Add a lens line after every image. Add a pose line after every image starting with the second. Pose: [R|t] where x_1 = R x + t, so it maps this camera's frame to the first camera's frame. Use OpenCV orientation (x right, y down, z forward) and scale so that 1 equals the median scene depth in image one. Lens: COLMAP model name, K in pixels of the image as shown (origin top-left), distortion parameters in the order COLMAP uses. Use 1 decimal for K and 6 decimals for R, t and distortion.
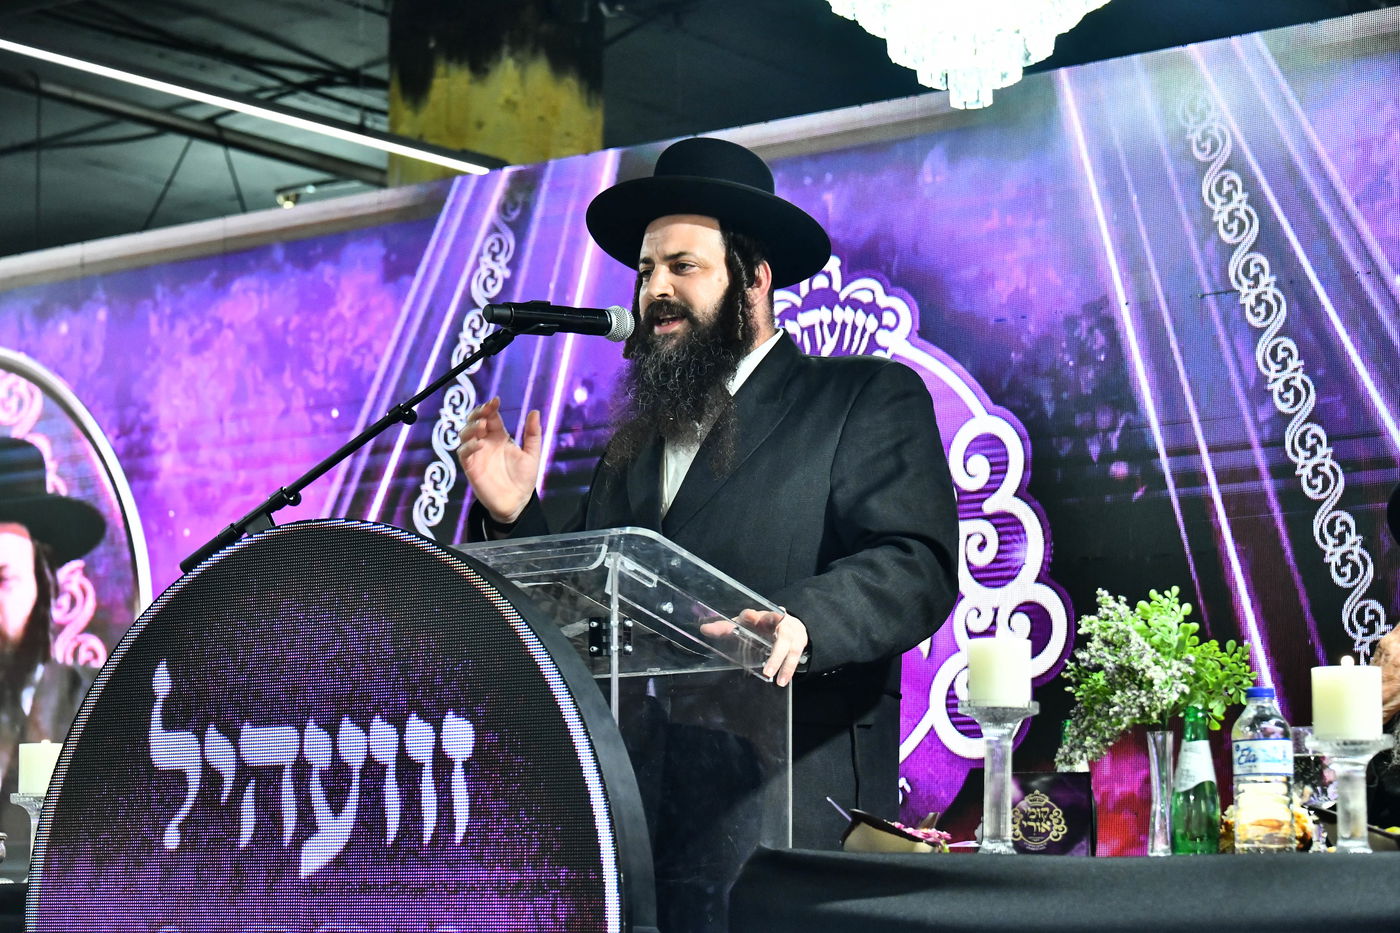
lens RADIAL K [[3434.3, 0, 648.6], [0, 3434.3, 431.2], [0, 0, 1]] dist [-0.104398, 0.000000]
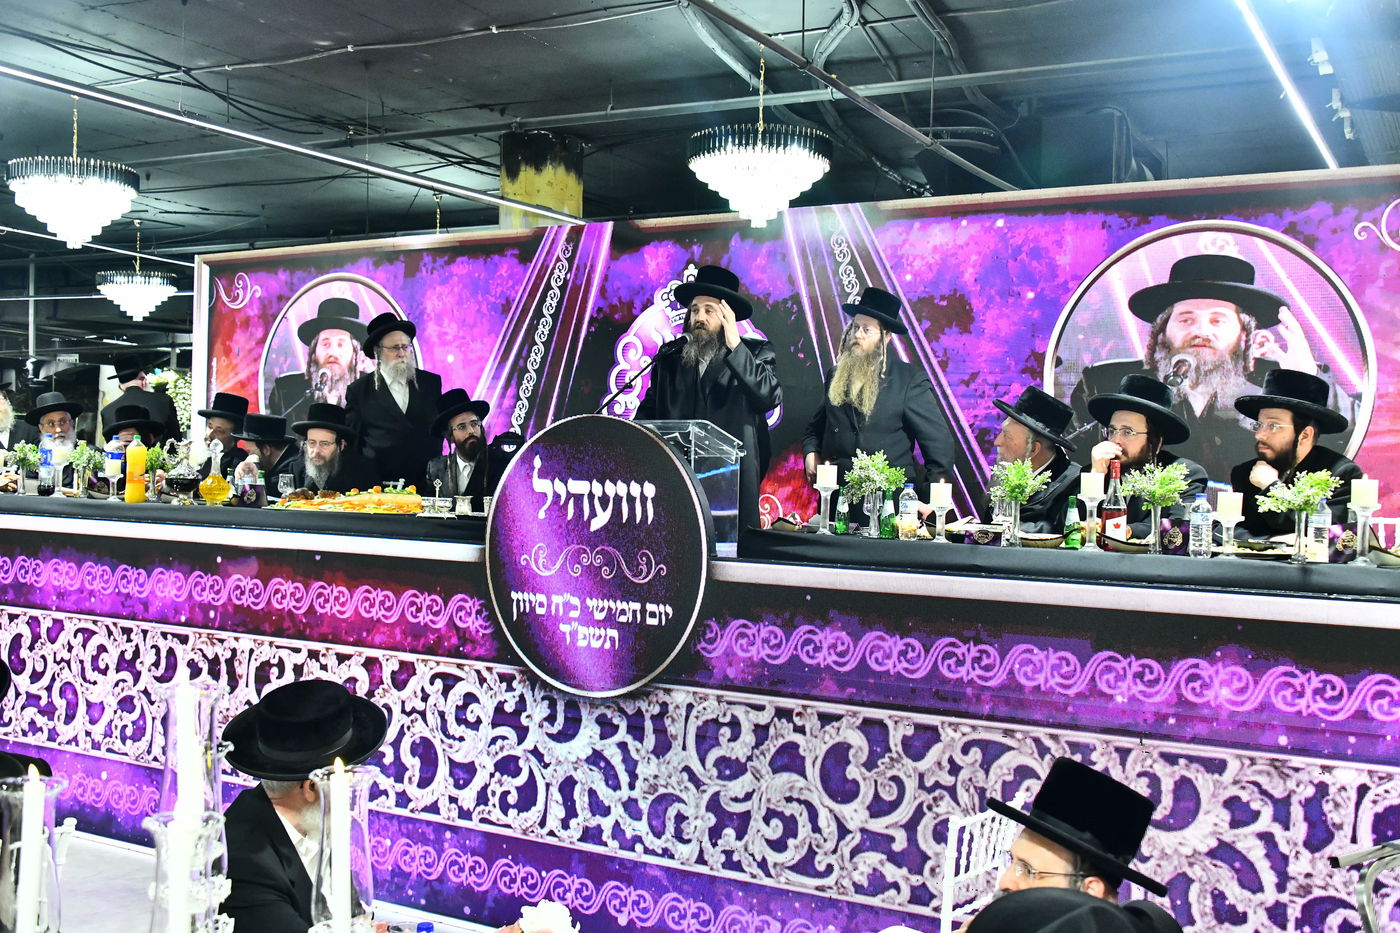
lens RADIAL K [[1420.4, 0, 699.2], [0, 1420.4, 444.6], [0, 0, 1]] dist [-0.020518, 0.000000]
pose [[0.988684, 0.019047, 0.148802, -0.118163], [-0.040508, 0.988958, 0.142552, -0.079165], [-0.144444, -0.146967, 0.978538, -0.149232]]
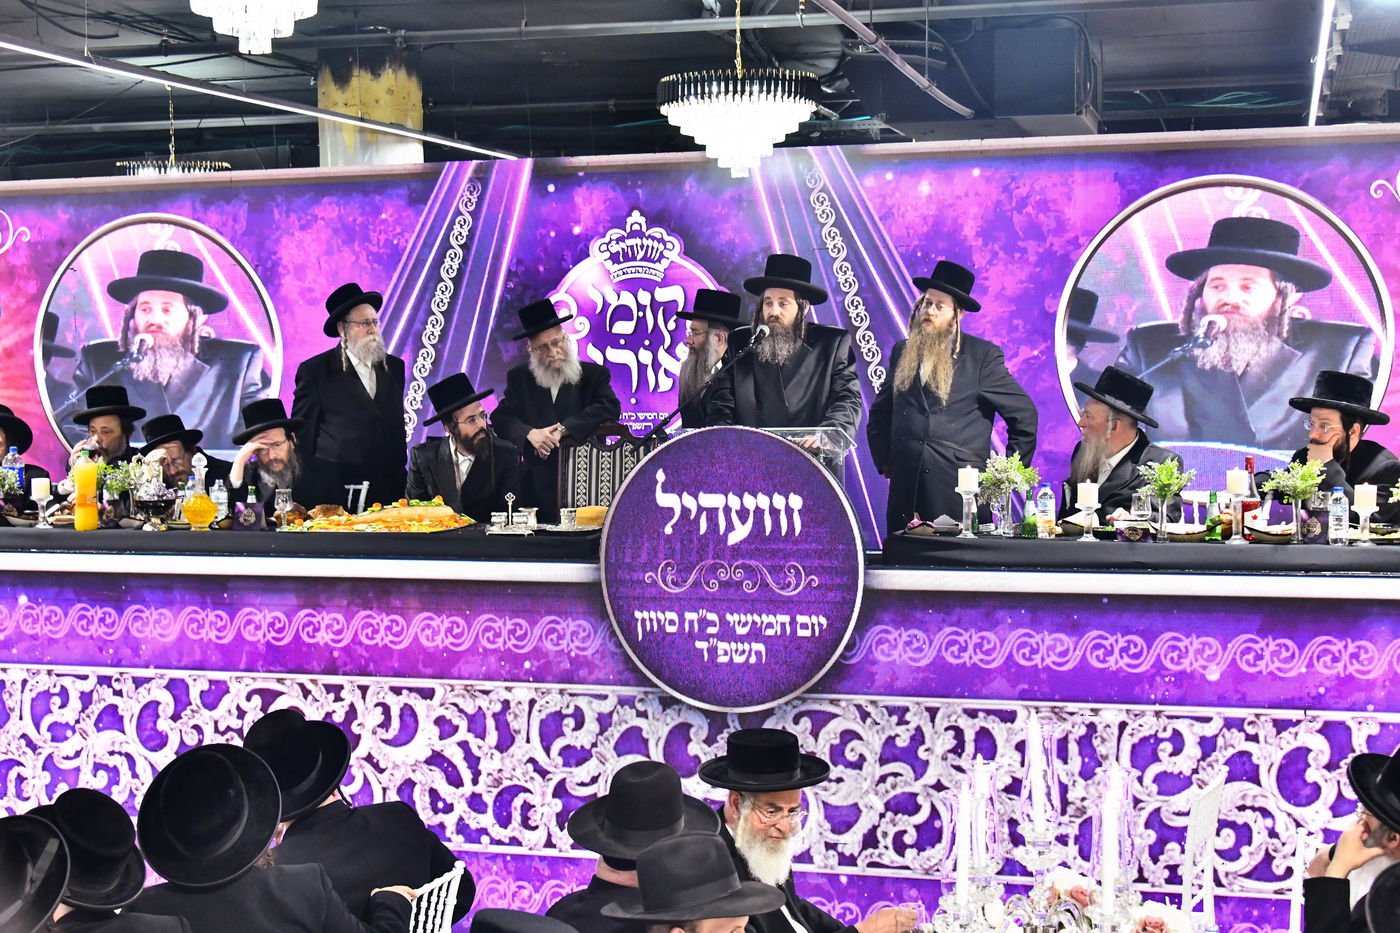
lens RADIAL K [[2020.6, 0, 703.4], [0, 2020.6, 484.2], [0, 0, 1]] dist [-0.030865, 0.000000]
pose [[0.925275, -0.043733, 0.376767, -0.473900], [-0.039412, 0.976868, 0.210179, -0.176754], [-0.377243, -0.209323, 0.902148, -0.349597]]
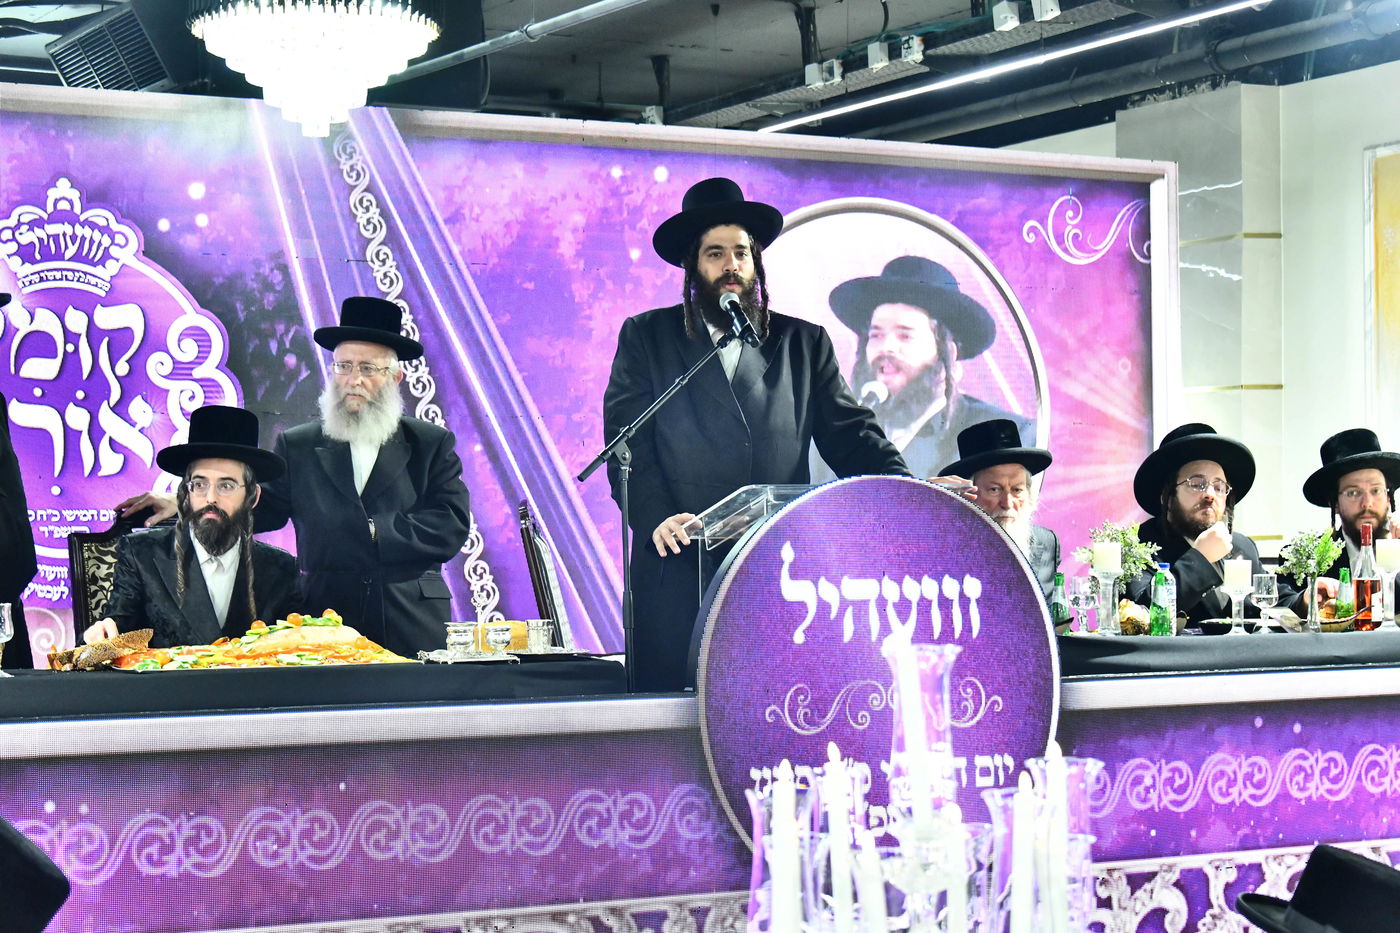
lens RADIAL K [[2733.0, 0, 742.8], [0, 2733.0, 478.7], [0, 0, 1]] dist [-0.068211, 0.000000]
pose [[0.400192, 0.008673, 0.916390, -0.949962], [-0.128806, 0.990561, 0.046875, -0.020868], [-0.907334, -0.136795, 0.397532, 0.277114]]
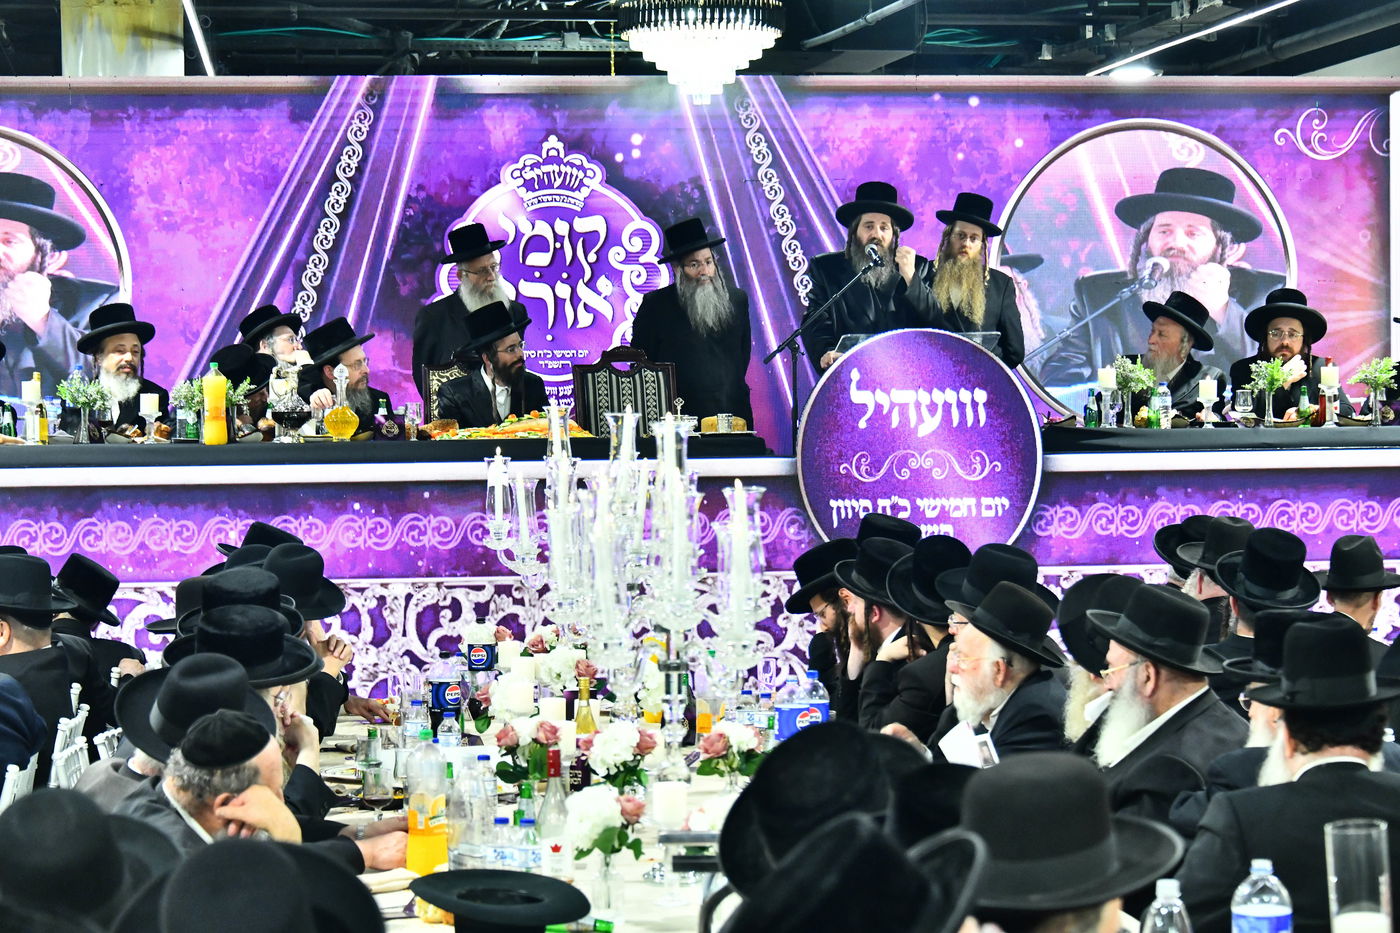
lens RADIAL K [[3434.3, 0, 714.2], [0, 3434.3, 366.5], [0, 0, 1]] dist [-0.104398, 0.000000]
pose [[0.703175, -0.010600, 0.710938, -1.573808], [-0.094376, 0.989650, 0.108102, -0.168227], [-0.704726, -0.143110, 0.694896, -0.705080]]
